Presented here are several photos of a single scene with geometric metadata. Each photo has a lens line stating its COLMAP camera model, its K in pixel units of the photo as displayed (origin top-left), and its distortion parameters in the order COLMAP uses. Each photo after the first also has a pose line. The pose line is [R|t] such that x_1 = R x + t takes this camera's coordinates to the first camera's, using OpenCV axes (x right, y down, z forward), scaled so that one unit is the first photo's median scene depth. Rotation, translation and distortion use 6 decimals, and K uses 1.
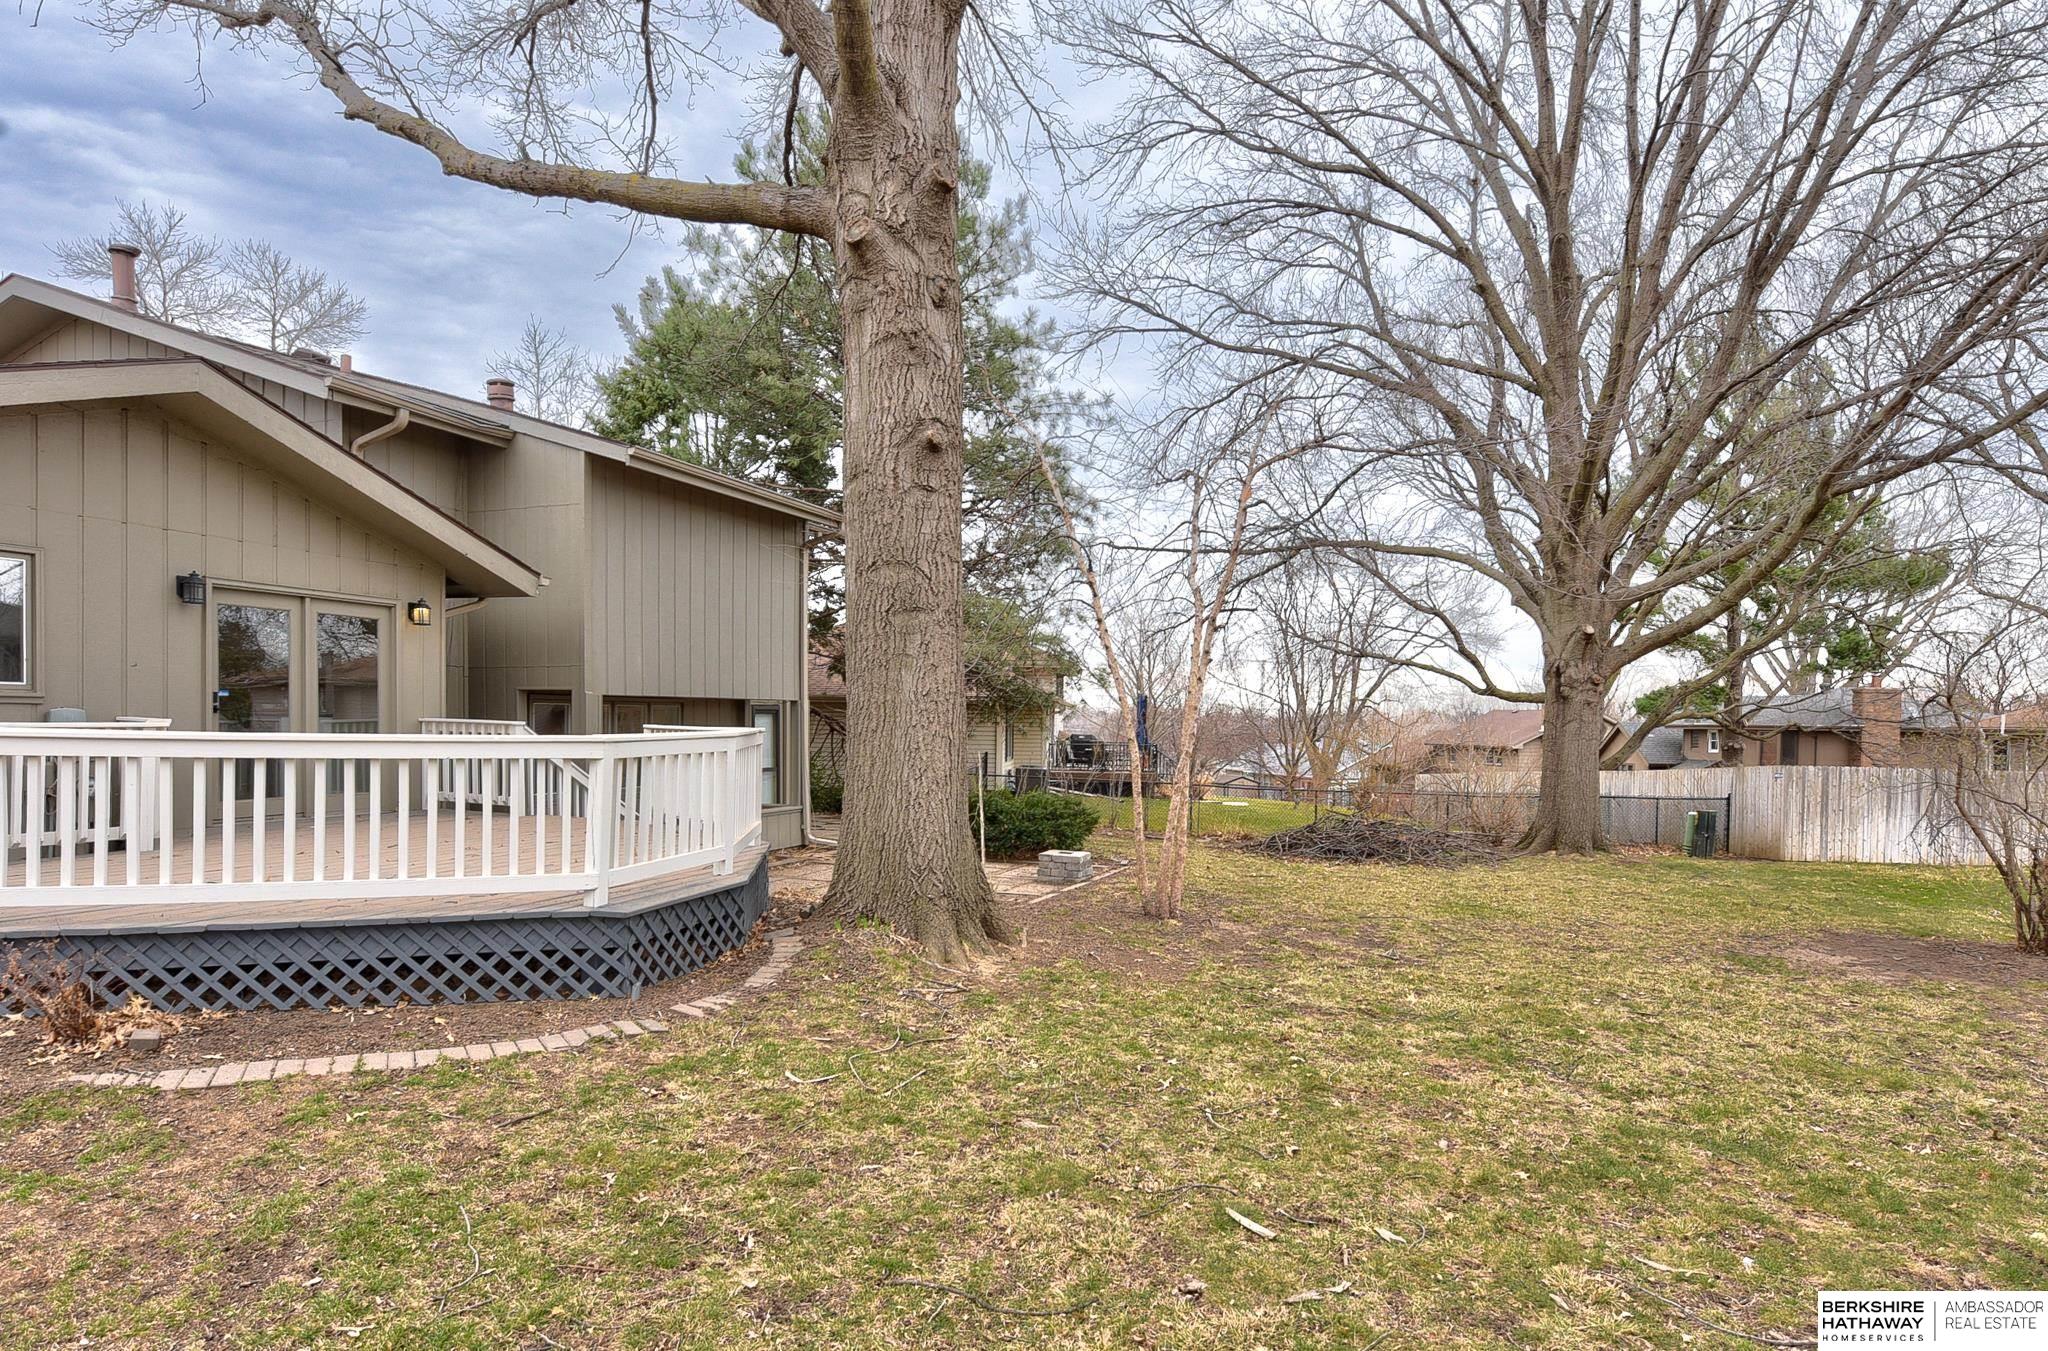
lens RADIAL K [[1145.8, 0, 1025.0], [0, 1145.8, 726.5], [0, 0, 1]] dist [-0.002508, -0.000513]
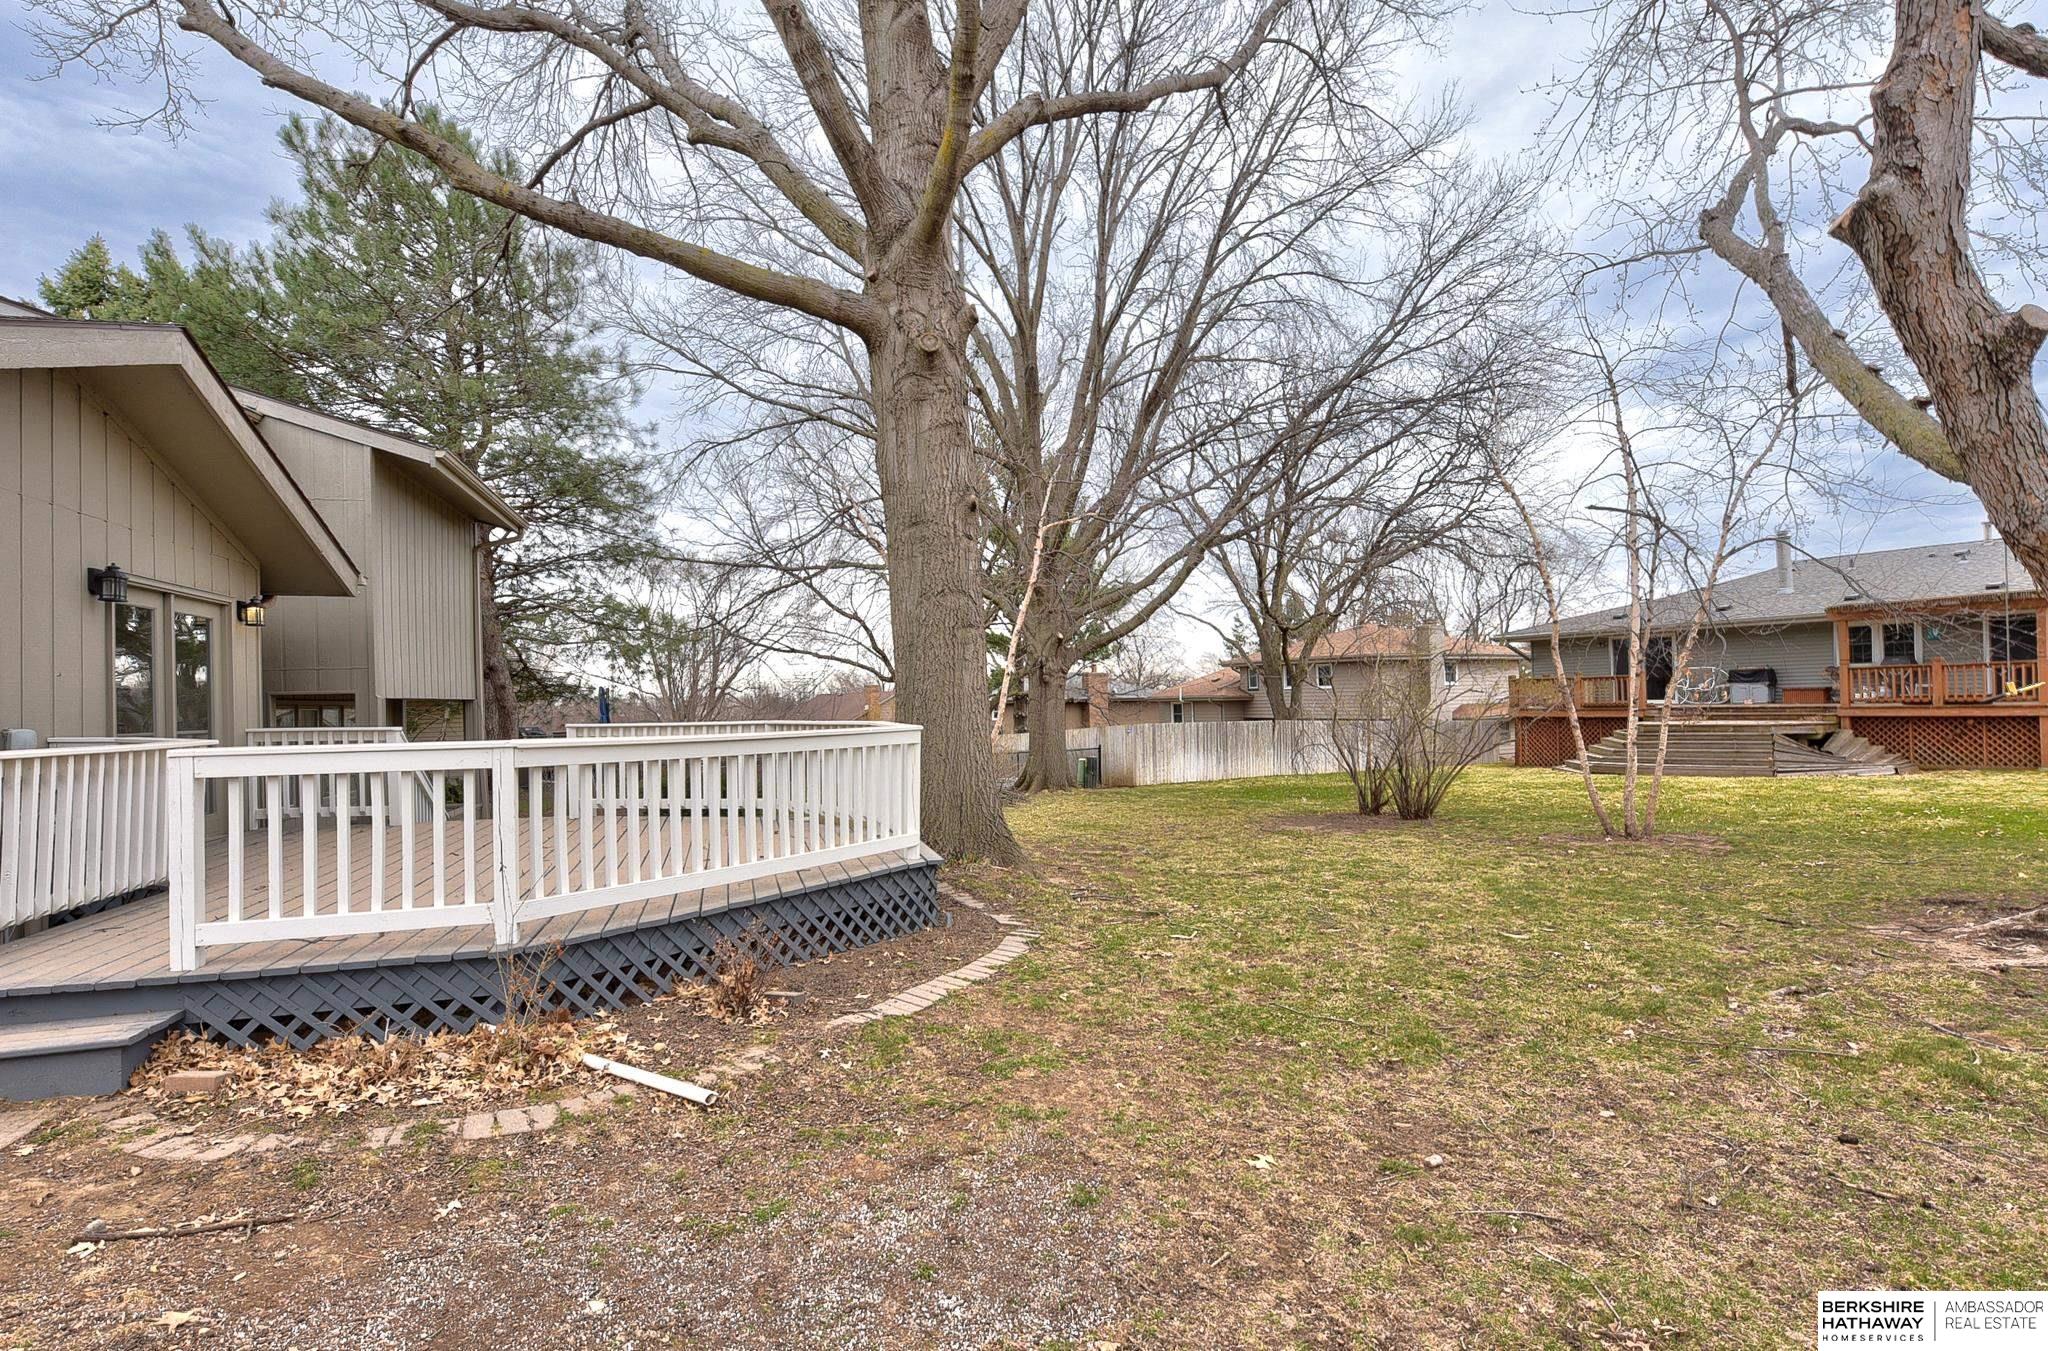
lens RADIAL K [[991.2, 0, 1032.3], [0, 991.2, 663.2], [0, 0, 1]] dist [0.003910, 0.000069]
pose [[0.807365, -0.008818, 0.589987, -0.497451], [0.037100, 0.998669, -0.035843, -0.009066], [-0.588885, 0.050827, 0.806617, 0.009497]]
